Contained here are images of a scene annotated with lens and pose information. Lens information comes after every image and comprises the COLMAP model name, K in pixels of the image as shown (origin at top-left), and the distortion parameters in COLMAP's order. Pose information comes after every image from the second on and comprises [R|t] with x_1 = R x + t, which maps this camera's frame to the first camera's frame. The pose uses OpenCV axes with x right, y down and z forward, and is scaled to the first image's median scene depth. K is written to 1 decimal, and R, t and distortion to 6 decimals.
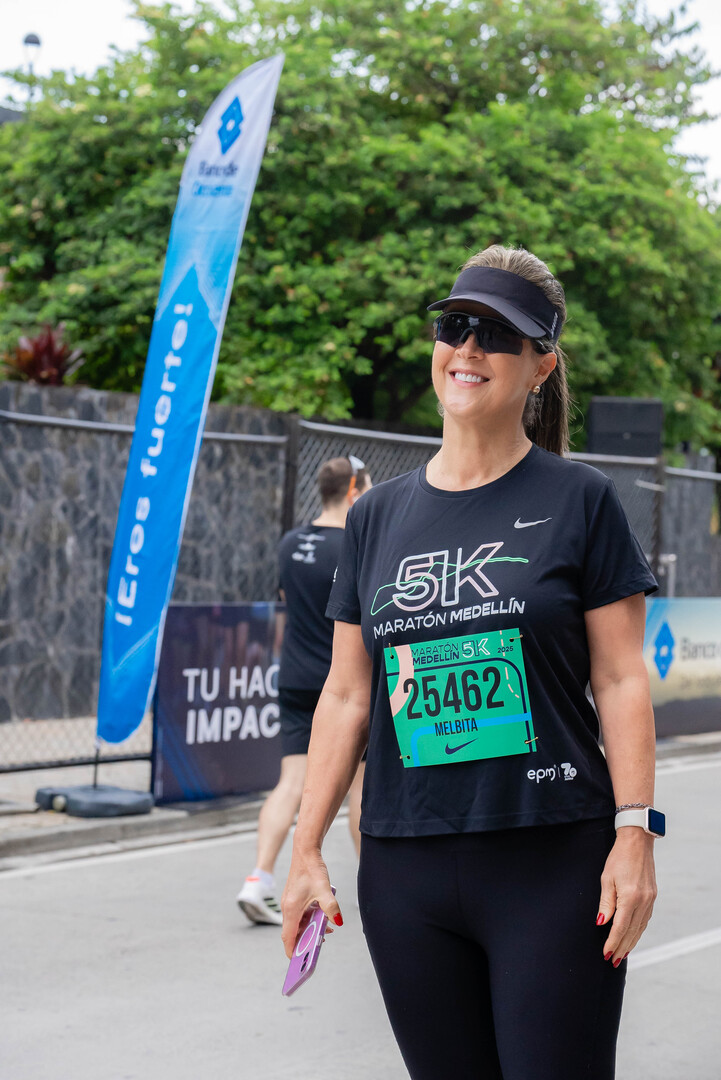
lens RADIAL K [[2185.4, 0, 359.1], [0, 2185.4, 542.2], [0, 0, 1]] dist [0.028302, -0.022104]
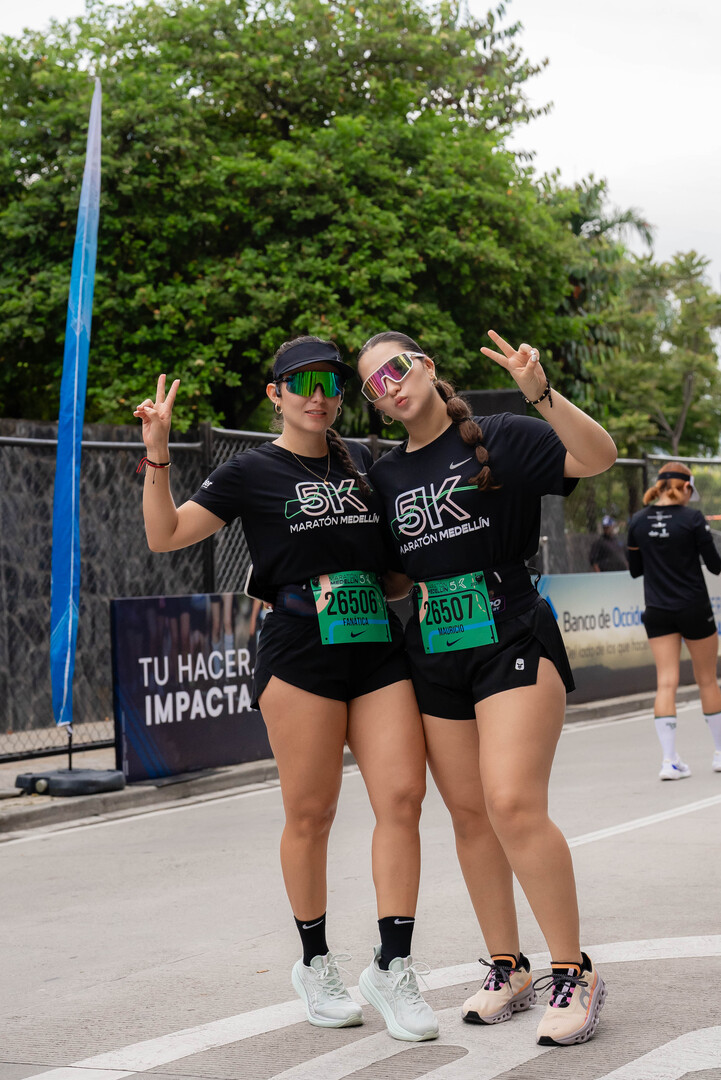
lens RADIAL K [[2369.1, 0, 362.8], [0, 2369.1, 540.1], [0, 0, 1]] dist [0.157370, -0.400422]
pose [[0.992647, -0.079423, 0.091347, -0.045286], [0.080933, 0.996636, -0.012941, 0.014933], [-0.090012, 0.020239, 0.995735, -0.119495]]
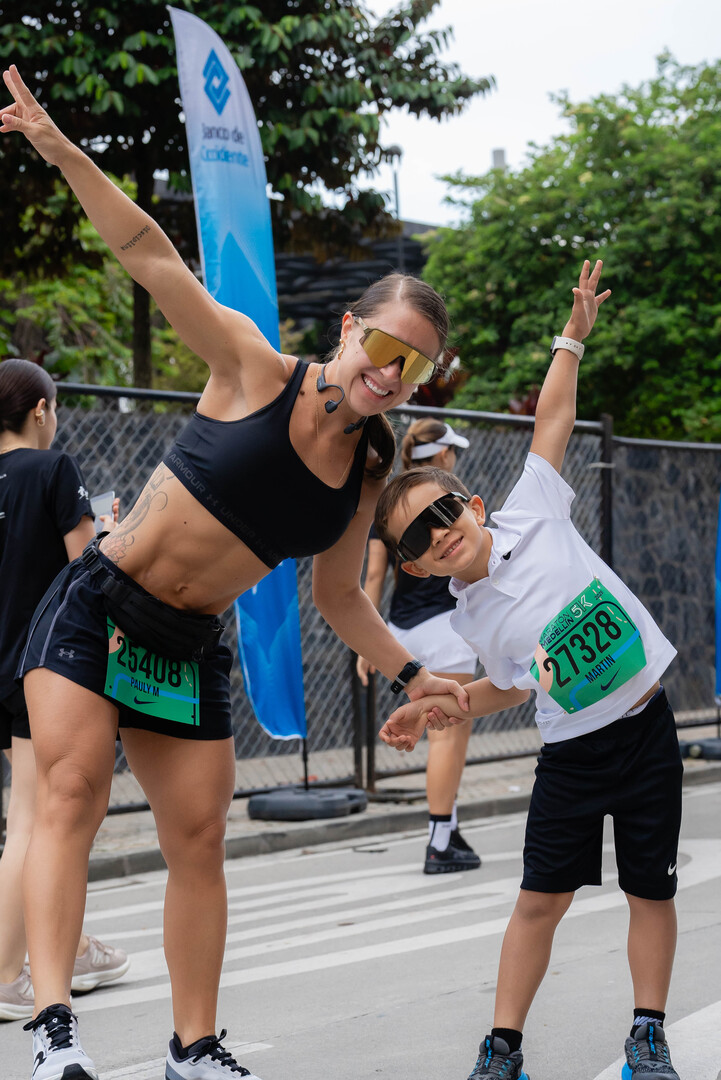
lens RADIAL K [[2195.8, 0, 362.1], [0, 2195.8, 536.4], [0, 0, 1]] dist [0.019434, 0.099821]
pose [[0.989453, -0.089353, -0.114014, -0.101086], [0.084269, 0.995254, -0.048670, 0.026034], [0.117822, 0.038548, 0.992286, -0.144887]]
